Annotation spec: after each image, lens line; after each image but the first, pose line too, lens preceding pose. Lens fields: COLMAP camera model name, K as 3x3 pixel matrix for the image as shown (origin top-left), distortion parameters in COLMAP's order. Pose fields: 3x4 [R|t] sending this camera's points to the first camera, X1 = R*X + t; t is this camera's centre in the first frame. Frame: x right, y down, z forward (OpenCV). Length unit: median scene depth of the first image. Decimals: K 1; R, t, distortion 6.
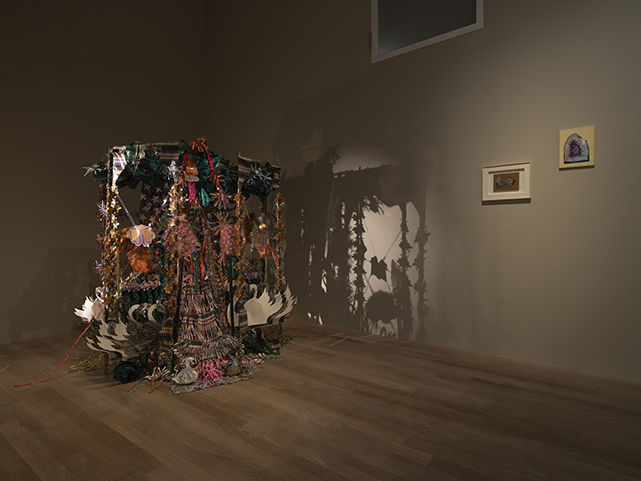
lens RADIAL K [[350.0, 0, 323.7], [0, 350.0, 241.8], [0, 0, 1]] dist [0.003860, -0.000726]
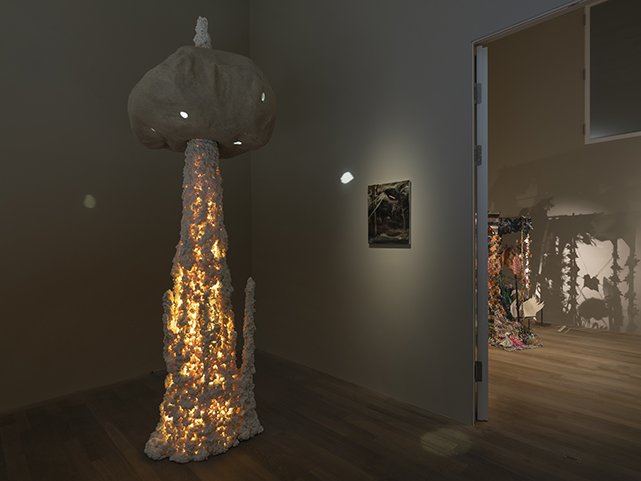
lens RADIAL K [[350.0, 0, 318.0], [0, 350.0, 243.7], [0, 0, 1]] dist [0.003860, -0.000726]
pose [[0.986194, -0.001717, -0.165587, -0.730542], [-0.000418, 0.999917, -0.012857, -0.068289], [0.165596, 0.012748, 0.986111, -0.647382]]
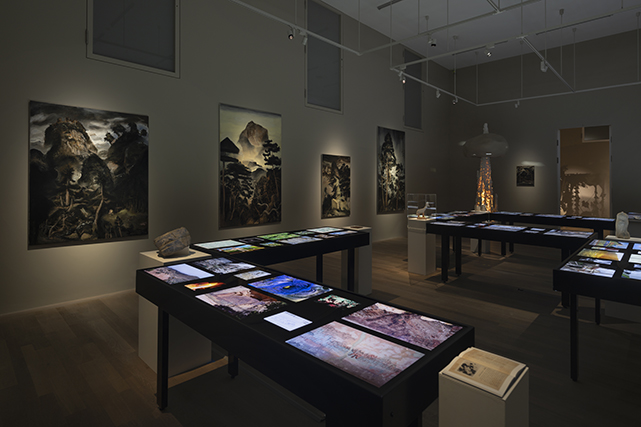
lens RADIAL K [[345.9, 0, 314.0], [0, 345.9, 177.1], [0, 0, 1]] dist [0.001859, 0.000296]
pose [[0.989611, 0.009473, -0.143456, -1.903698], [-0.015147, 0.999143, -0.038512, -0.015651], [0.142969, 0.040285, 0.988907, -2.598244]]
